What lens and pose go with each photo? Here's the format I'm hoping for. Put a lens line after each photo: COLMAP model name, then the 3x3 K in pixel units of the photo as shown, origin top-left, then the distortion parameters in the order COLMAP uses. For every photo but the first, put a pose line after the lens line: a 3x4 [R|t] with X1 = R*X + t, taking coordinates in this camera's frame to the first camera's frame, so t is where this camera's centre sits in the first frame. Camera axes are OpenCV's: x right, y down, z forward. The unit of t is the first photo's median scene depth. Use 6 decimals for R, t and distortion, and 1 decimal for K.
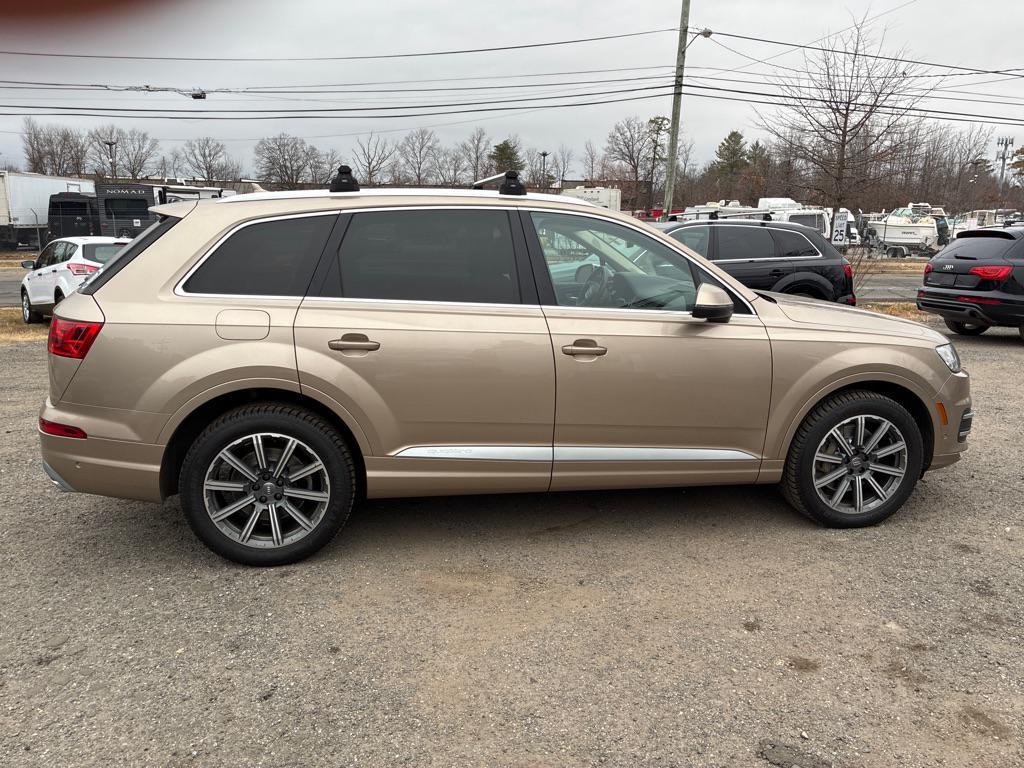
lens RADIAL K [[774.3, 0, 521.0], [0, 774.3, 381.8], [0, 0, 1]] dist [0.055072, -0.070538]
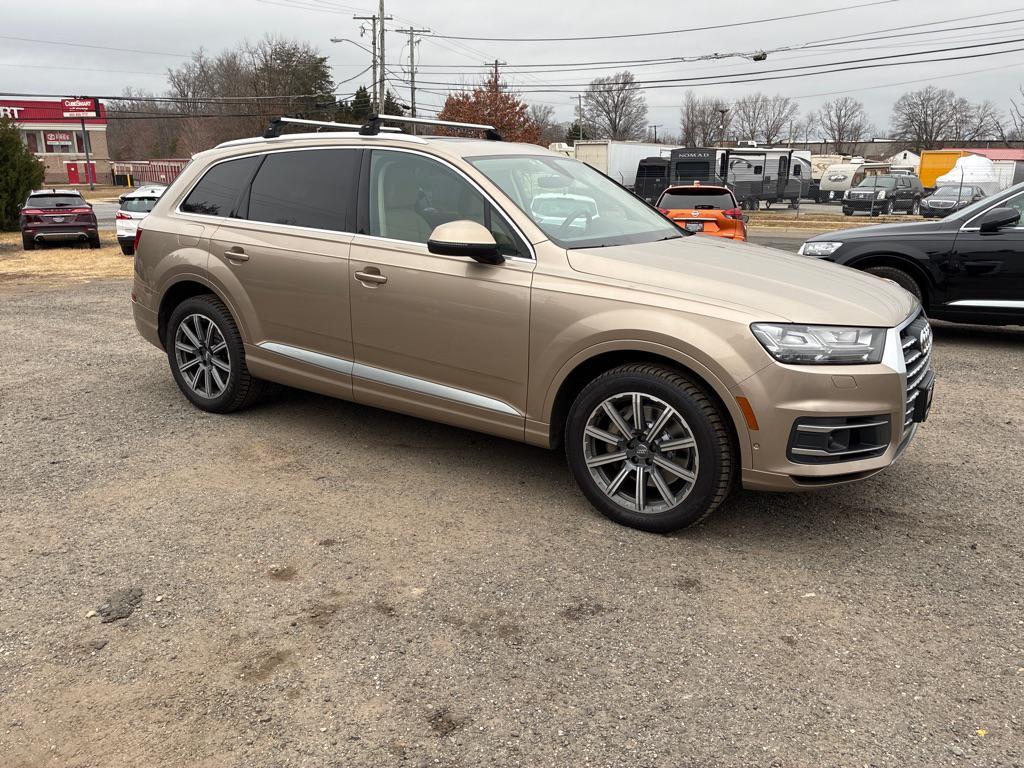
lens RADIAL K [[774.3, 0, 511.3], [0, 774.3, 379.9], [0, 0, 1]] dist [0.055072, -0.070538]
pose [[0.712587, 0.172277, -0.680103, 0.929702], [-0.143670, 0.984672, 0.098895, -0.033447], [0.686716, 0.027240, 0.726416, 0.327112]]
